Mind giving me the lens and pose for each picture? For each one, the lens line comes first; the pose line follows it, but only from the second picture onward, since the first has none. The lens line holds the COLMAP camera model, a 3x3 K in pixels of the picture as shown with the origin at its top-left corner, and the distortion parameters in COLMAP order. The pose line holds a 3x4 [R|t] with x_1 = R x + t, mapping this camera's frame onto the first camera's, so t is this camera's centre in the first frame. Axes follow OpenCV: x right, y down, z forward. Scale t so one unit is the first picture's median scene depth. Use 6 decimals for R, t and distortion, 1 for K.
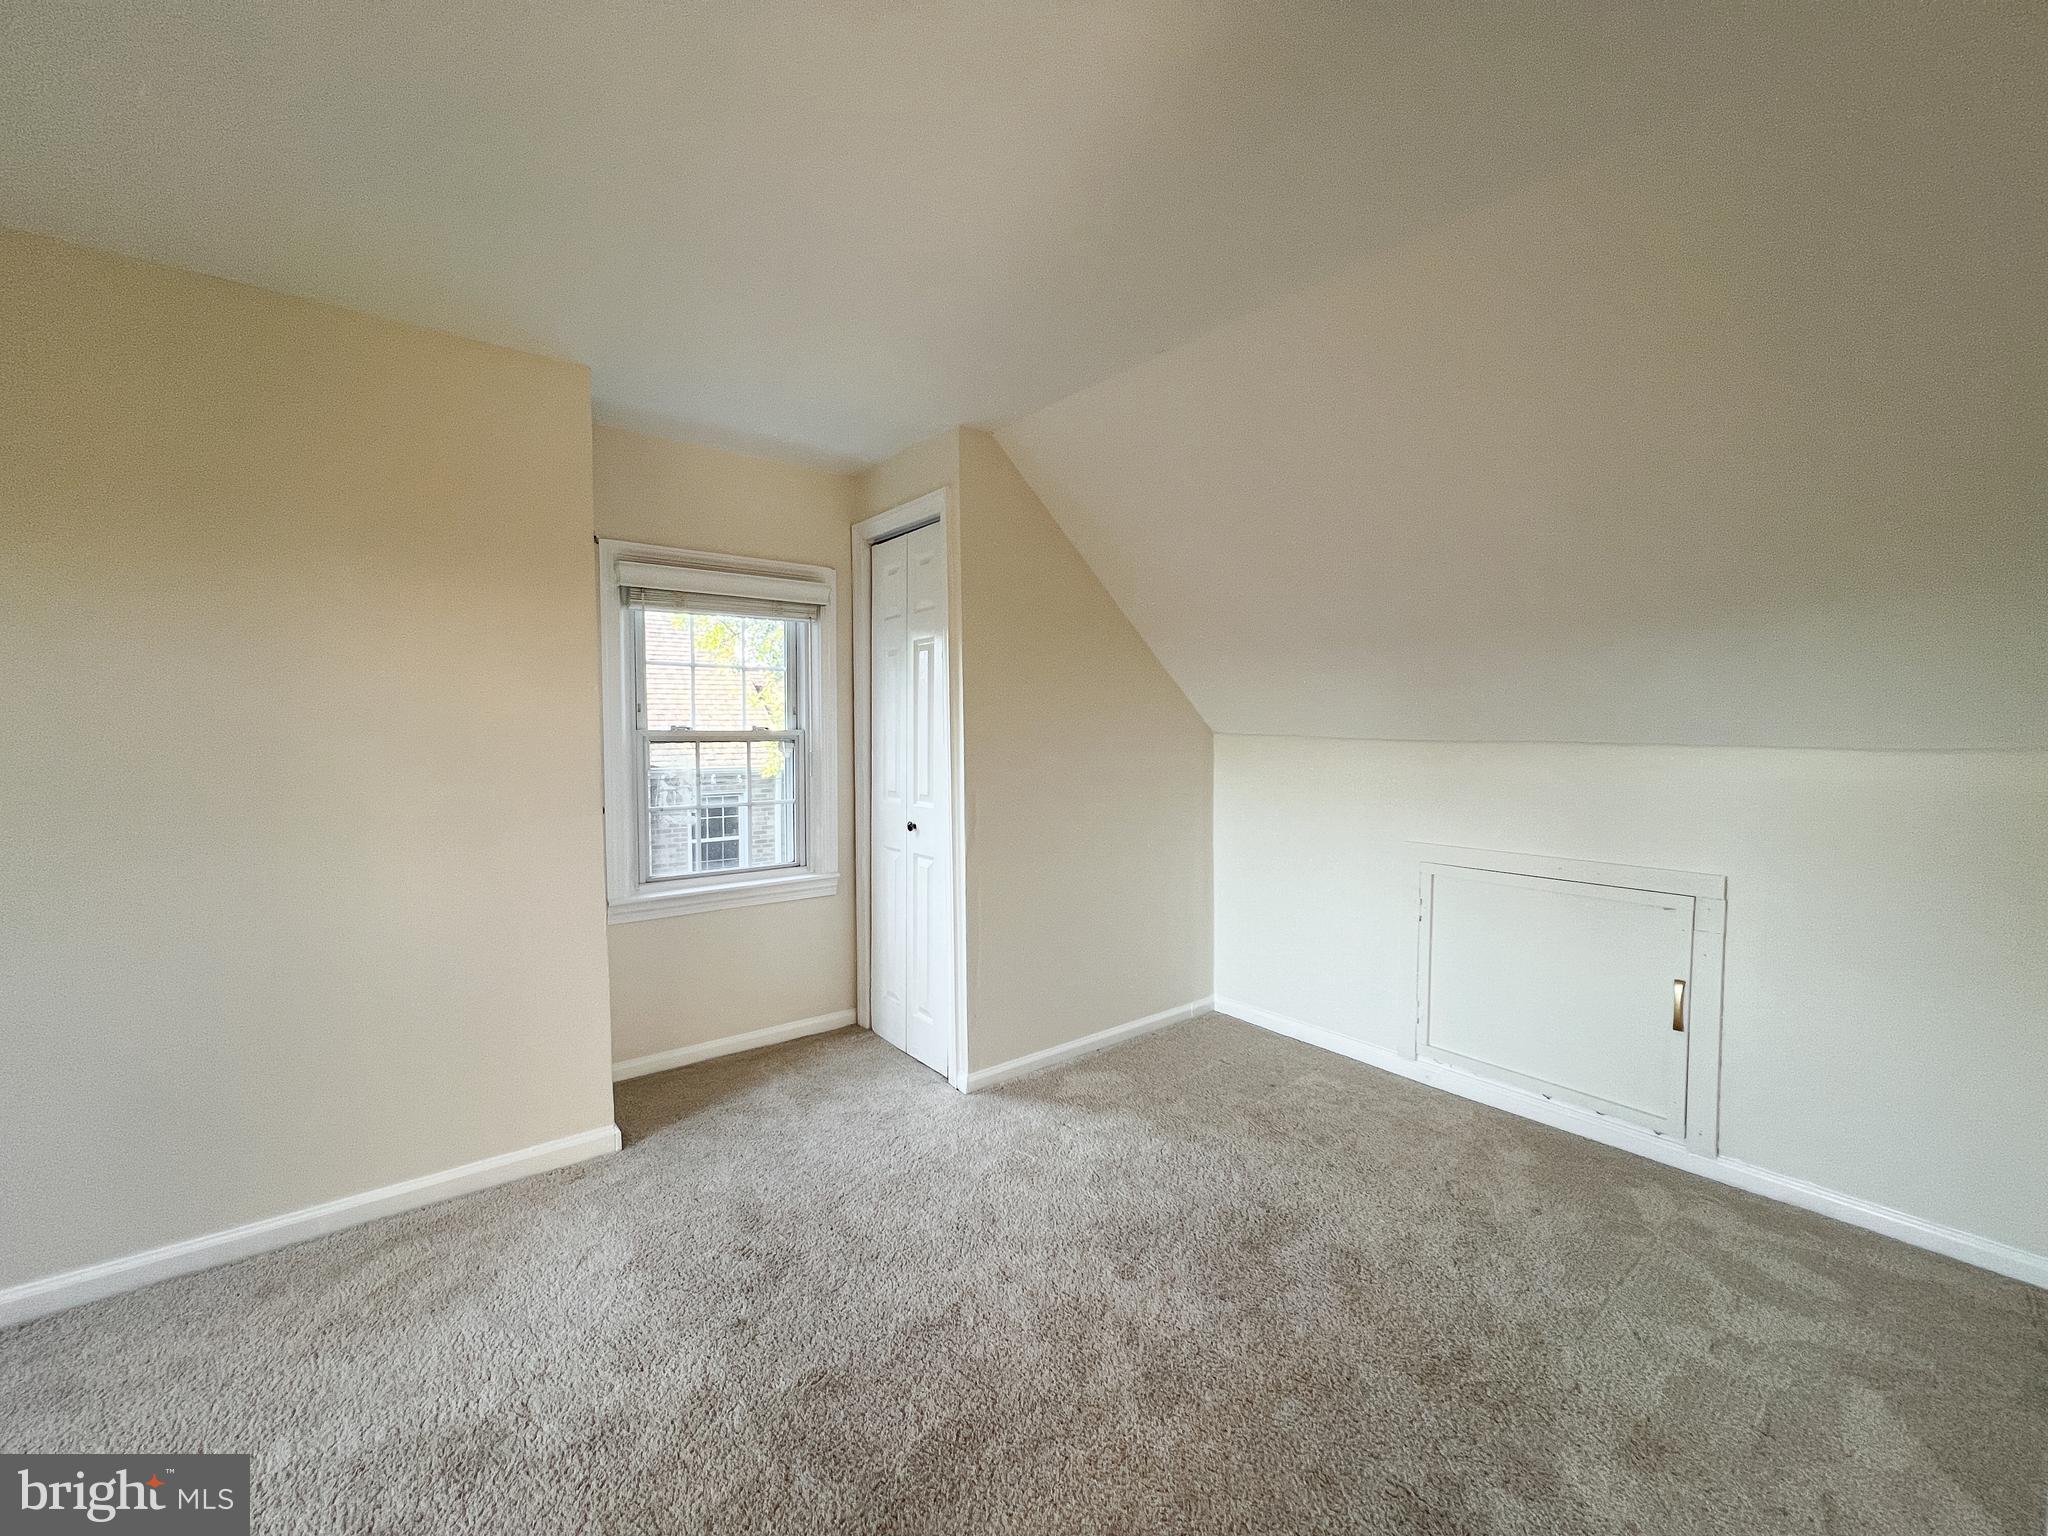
lens RADIAL K [[818.1, 0, 1031.5], [0, 818.1, 761.6], [0, 0, 1]] dist [-0.002327, 0.001776]
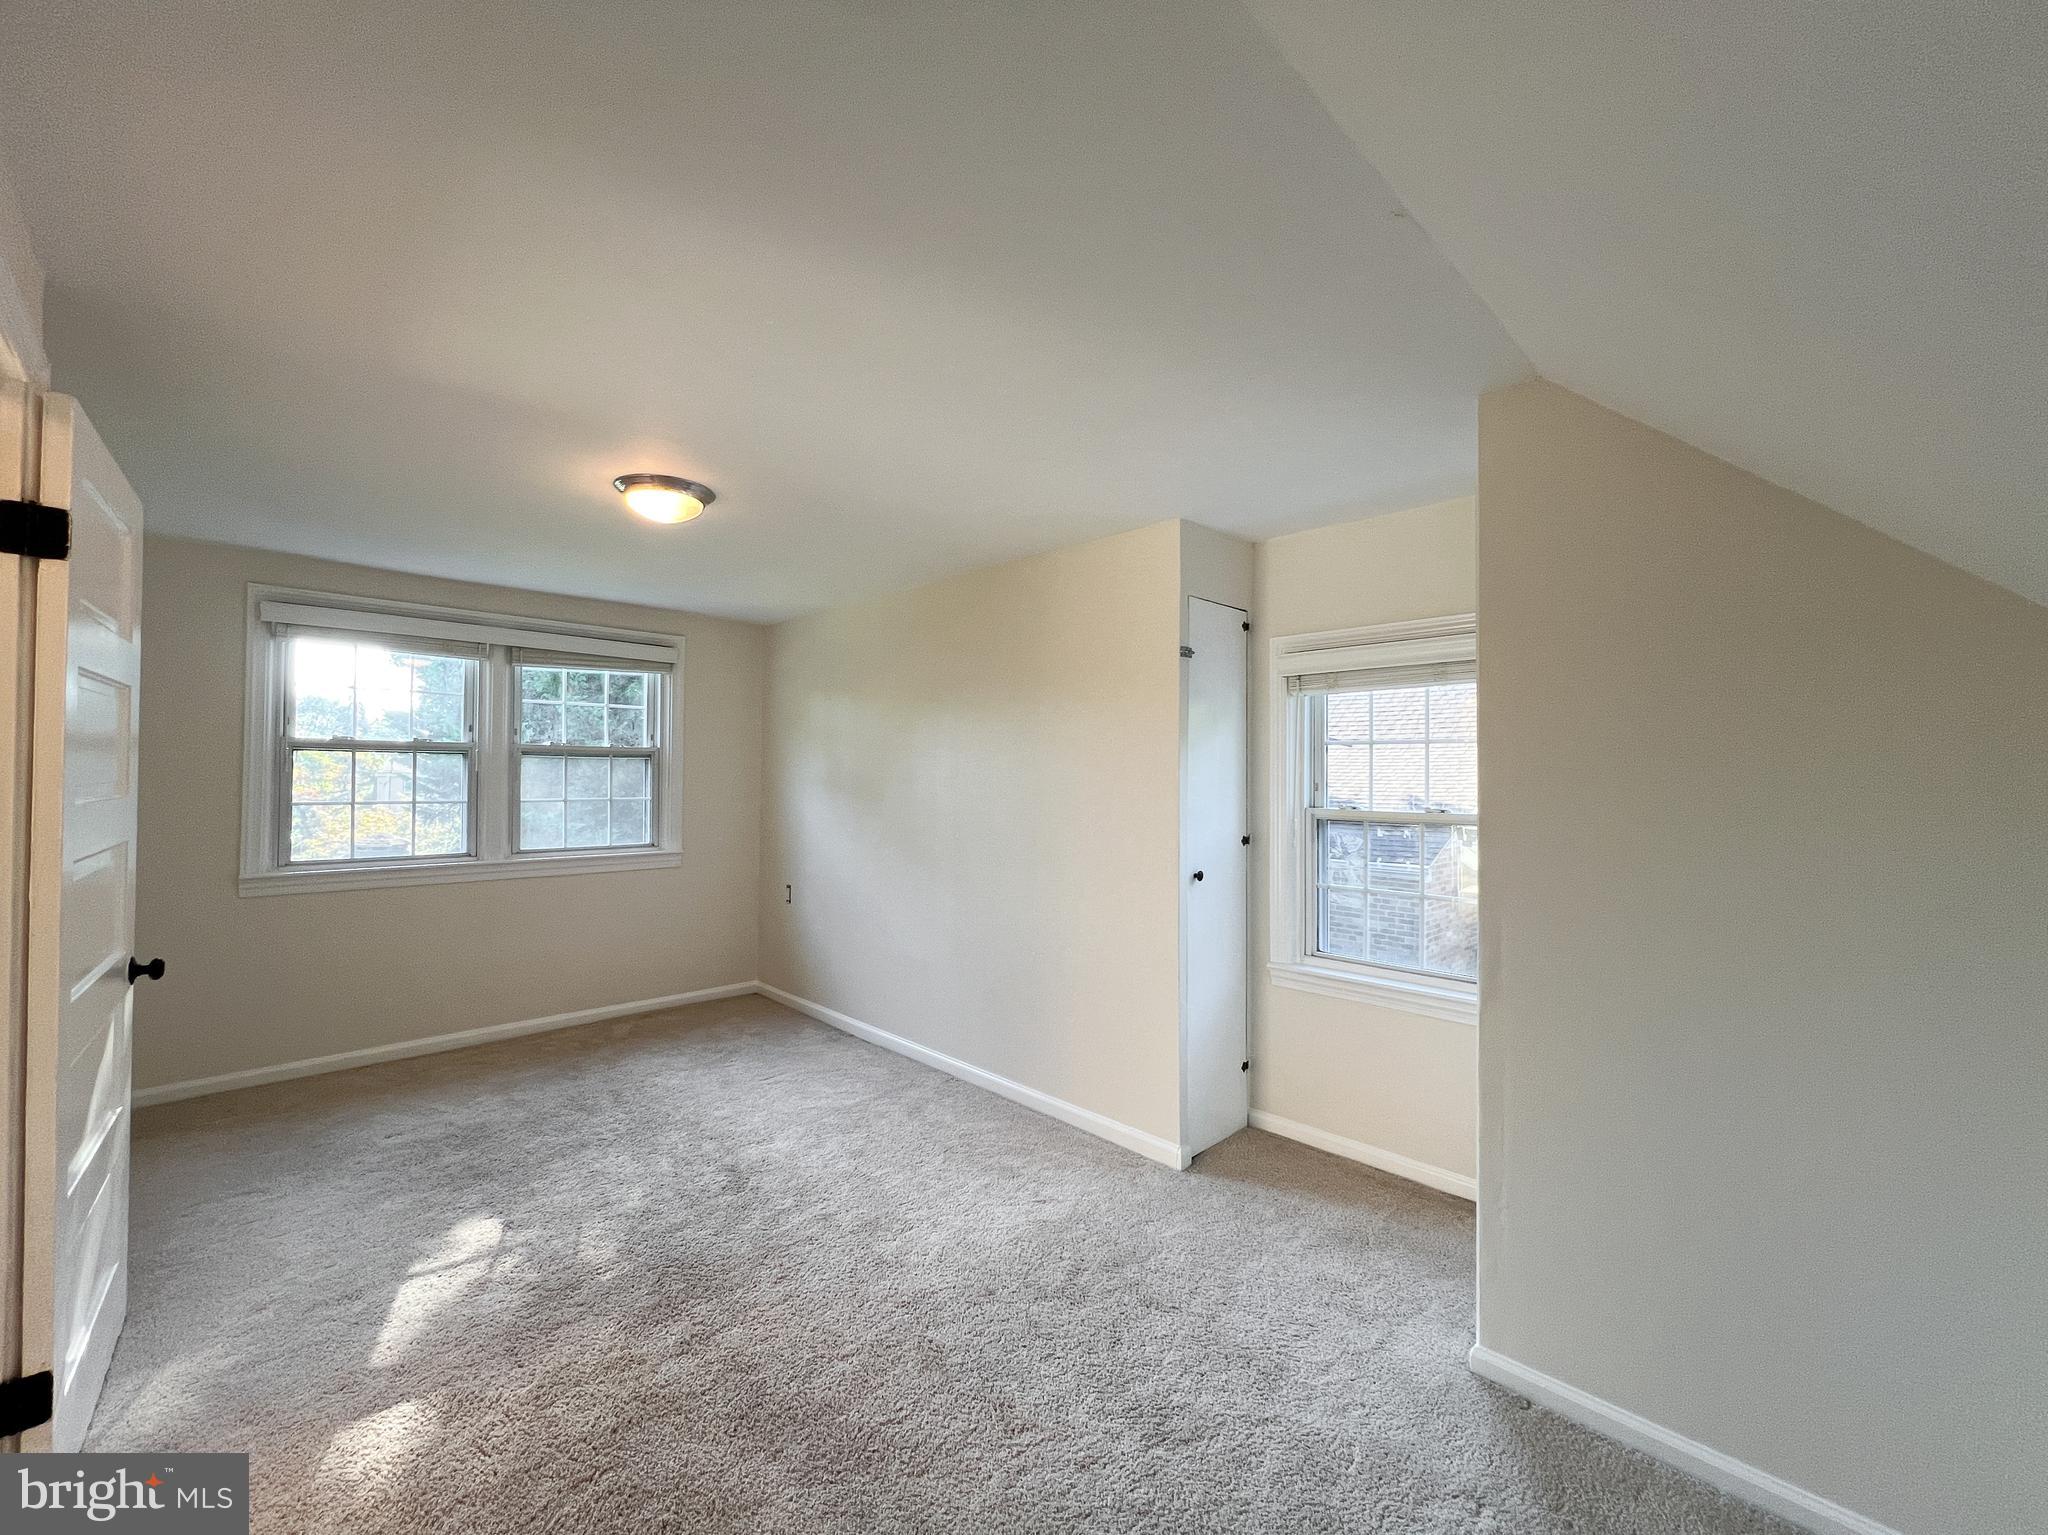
lens RADIAL K [[818.1, 0, 1010.7], [0, 818.1, 762.8], [0, 0, 1]] dist [-0.002327, 0.001776]
pose [[0.109684, -0.017707, -0.993809, 0.583146], [-0.050647, 0.998443, -0.023379, -0.059660], [0.992675, 0.052898, 0.108617, 0.551786]]
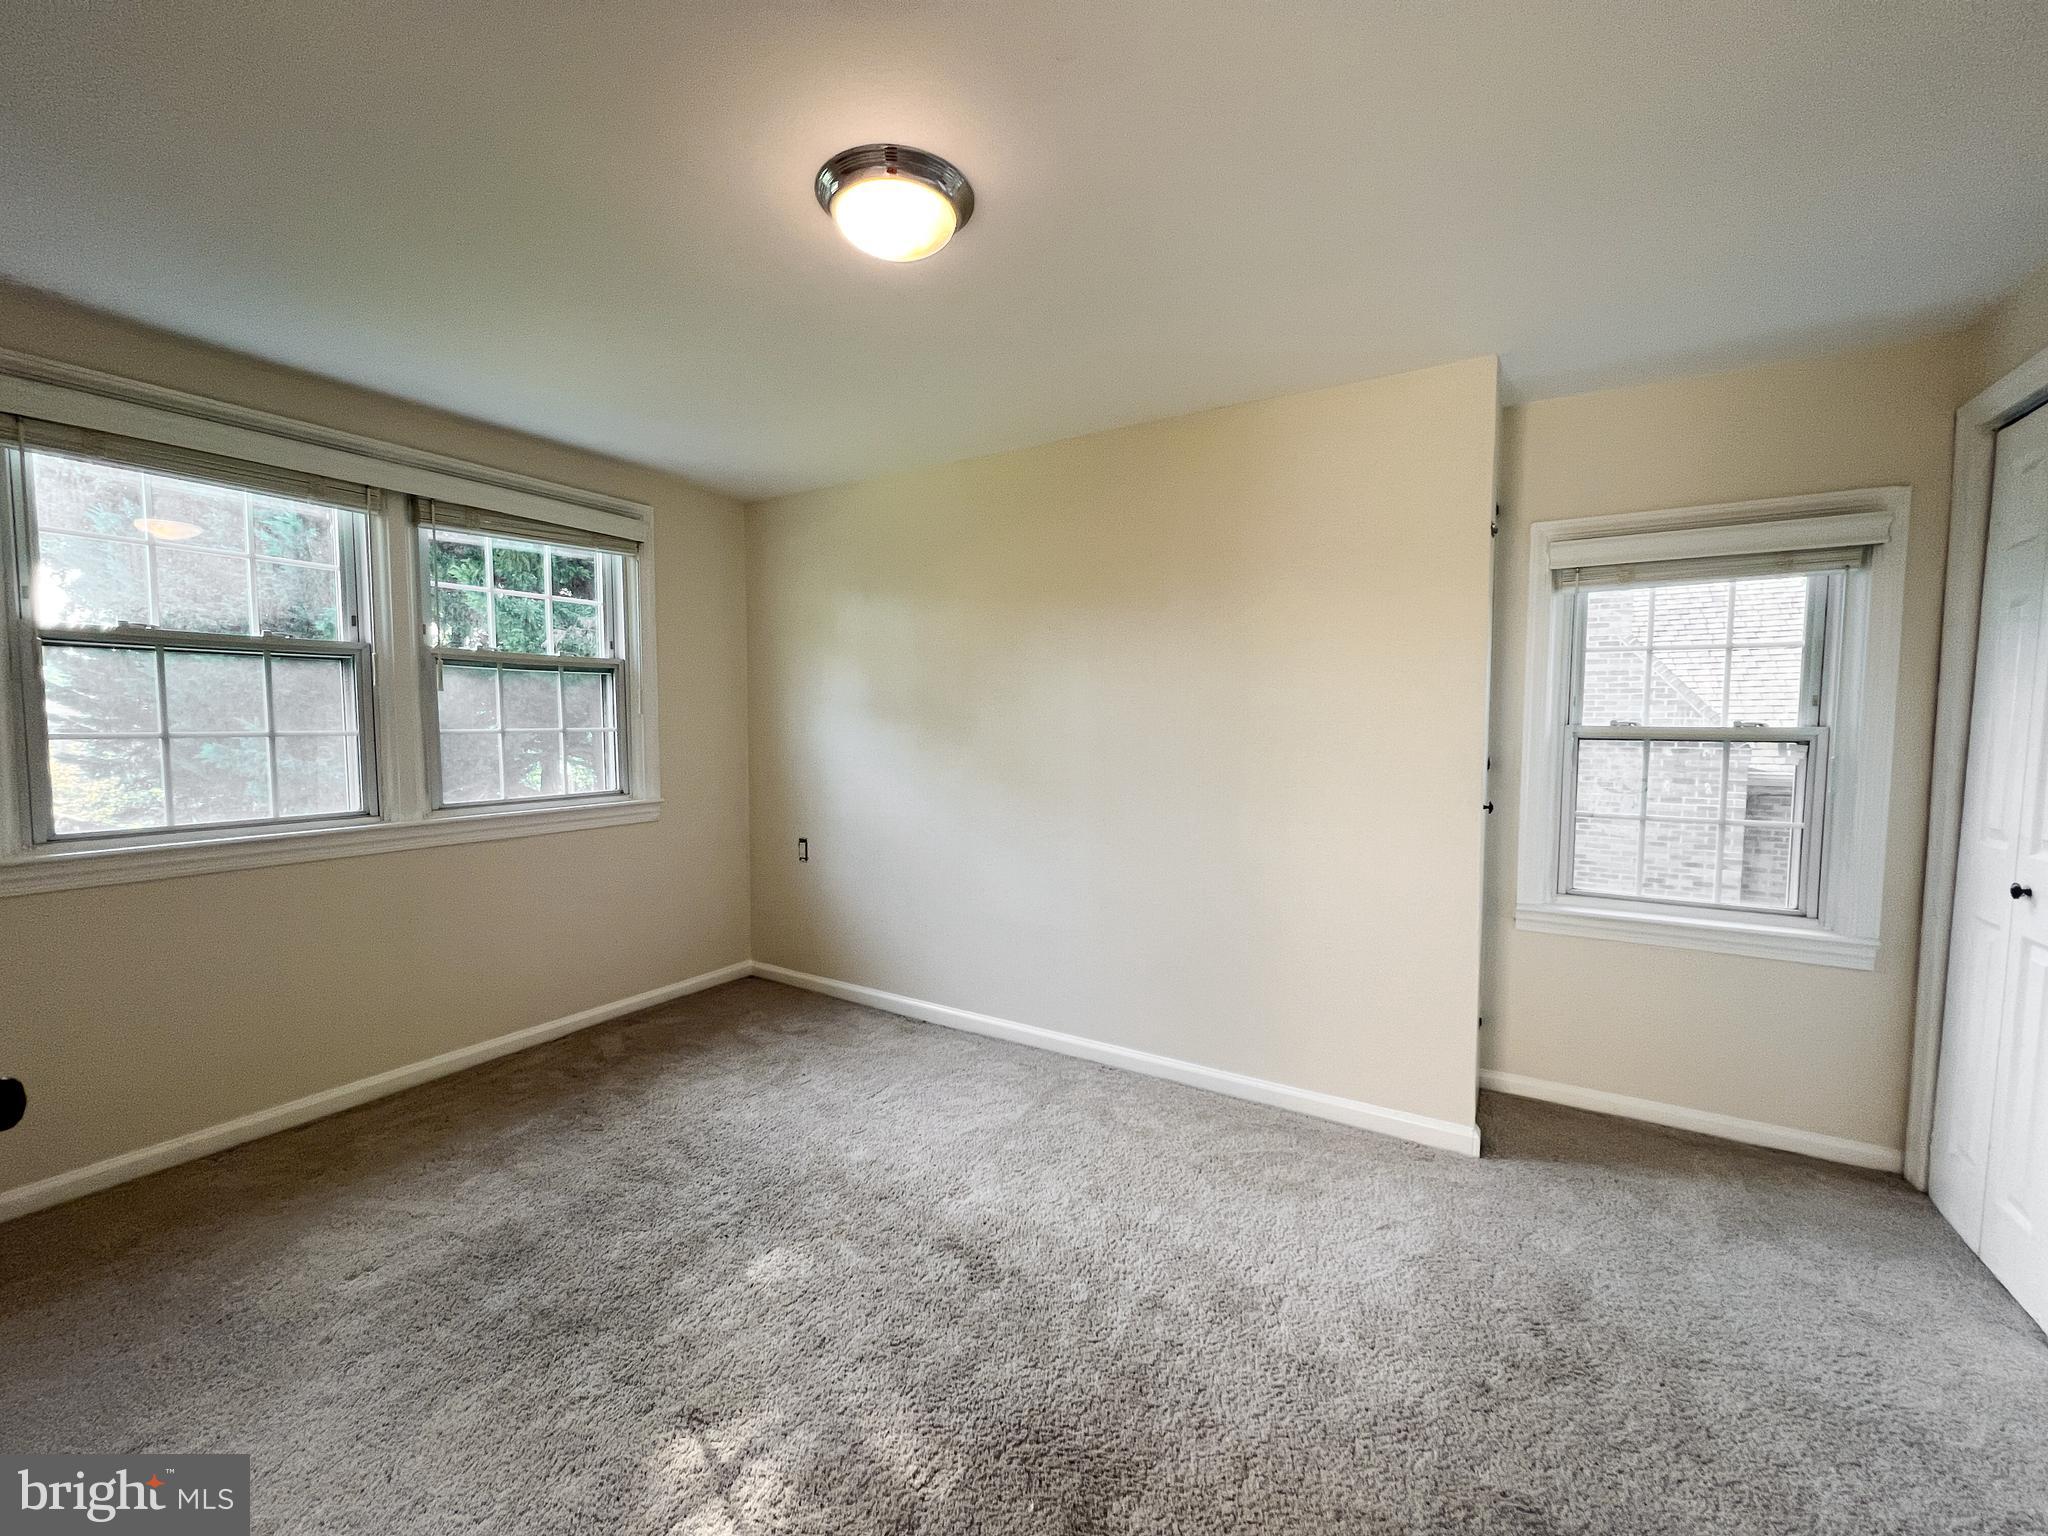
lens RADIAL K [[818.1, 0, 1019.7], [0, 818.1, 765.7], [0, 0, 1]] dist [-0.002327, 0.001776]
pose [[0.350968, 0.053703, -0.934846, 0.173972], [-0.041992, 0.998252, 0.041580, -0.007508], [0.935445, 0.024663, 0.352610, 0.121598]]
